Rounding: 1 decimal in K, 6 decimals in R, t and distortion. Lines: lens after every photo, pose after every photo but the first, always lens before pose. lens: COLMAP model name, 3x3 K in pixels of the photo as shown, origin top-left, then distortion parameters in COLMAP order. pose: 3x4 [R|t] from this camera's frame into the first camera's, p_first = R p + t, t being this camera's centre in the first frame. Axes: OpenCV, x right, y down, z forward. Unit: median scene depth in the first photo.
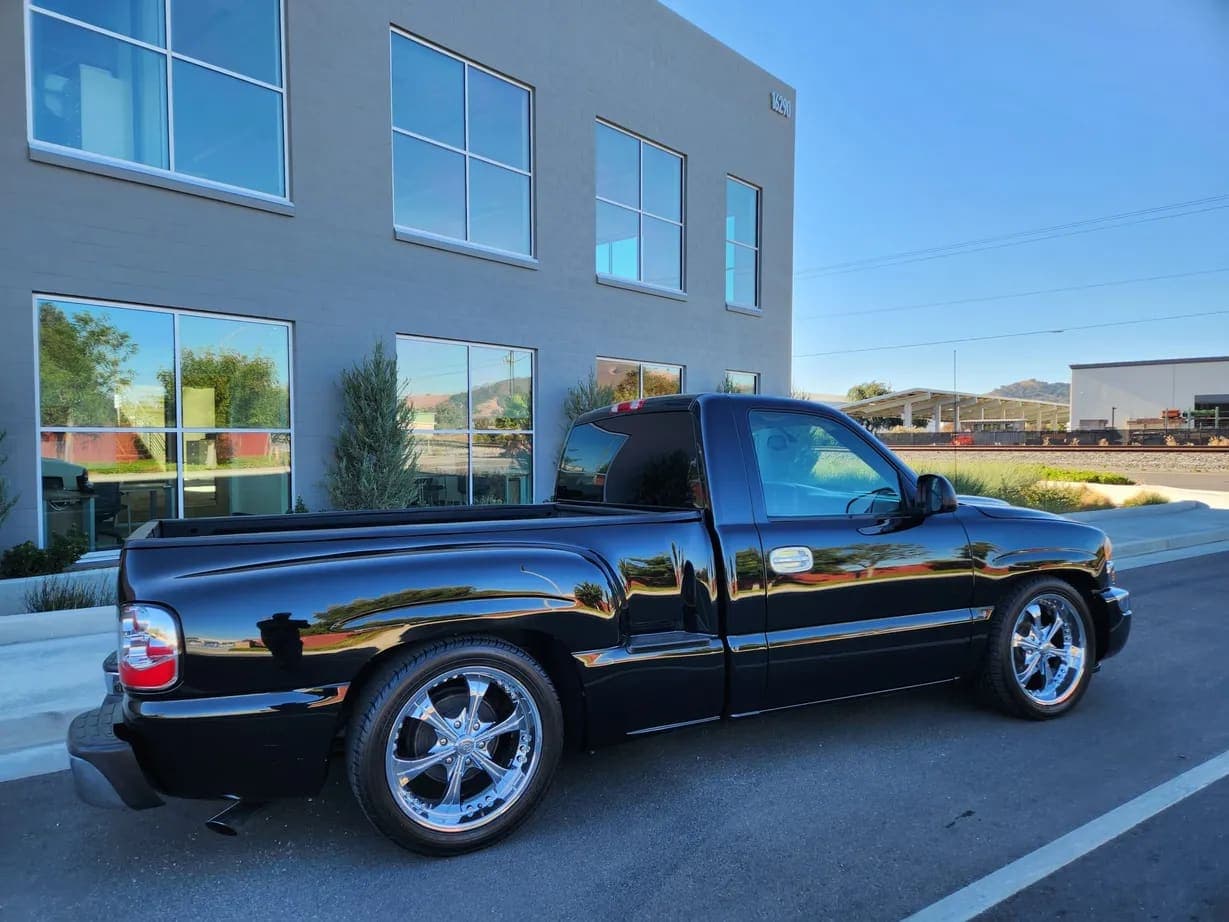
lens RADIAL K [[807.1, 0, 613.2], [0, 807.1, 468.4], [0, 0, 1]] dist [0.082194, -0.064187]
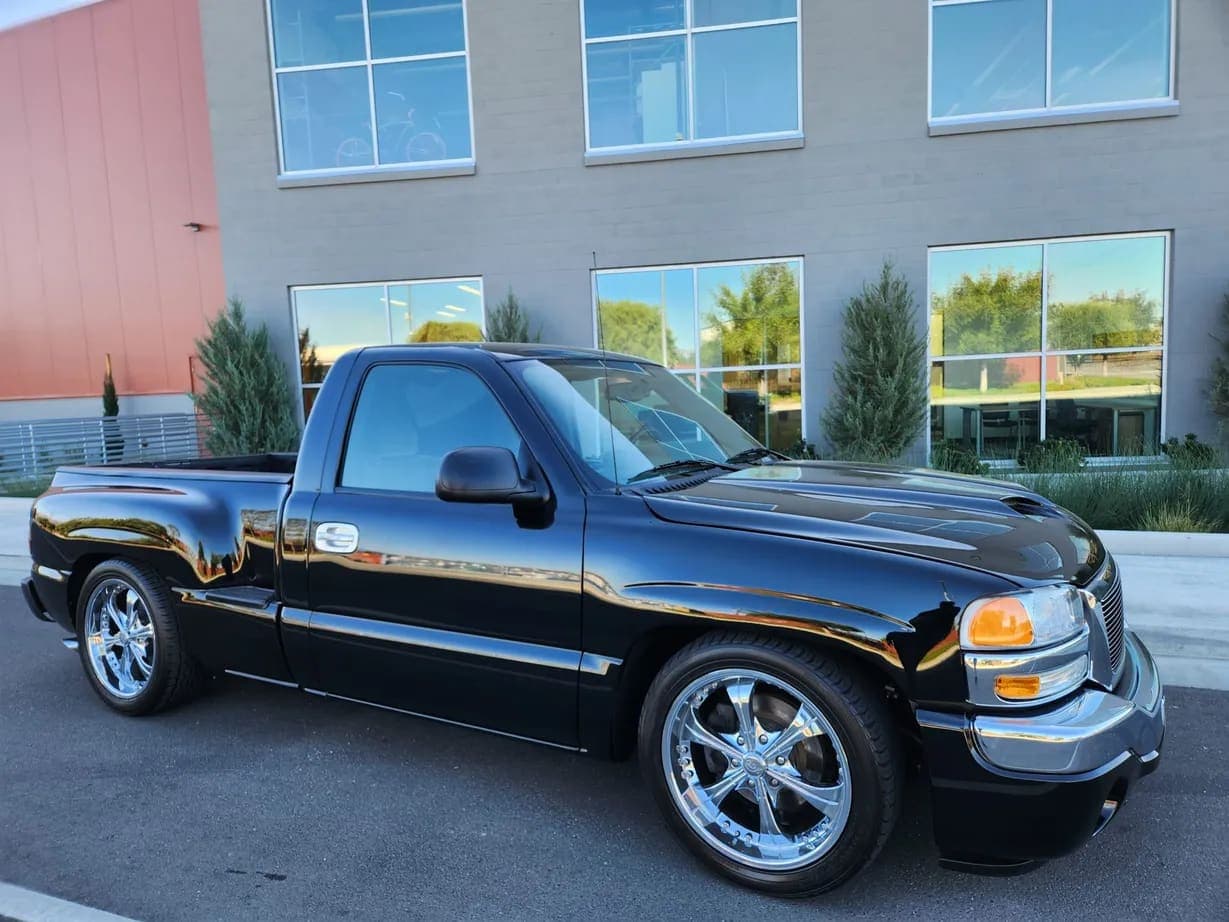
lens RADIAL K [[813.7, 0, 615.5], [0, 813.7, 477.6], [0, 0, 1]] dist [0.075044, -0.061030]
pose [[0.556539, 0.079392, -0.827020, 0.343558], [0.009059, 0.994785, 0.101594, -0.012657], [0.830772, -0.064033, 0.552917, 0.234295]]
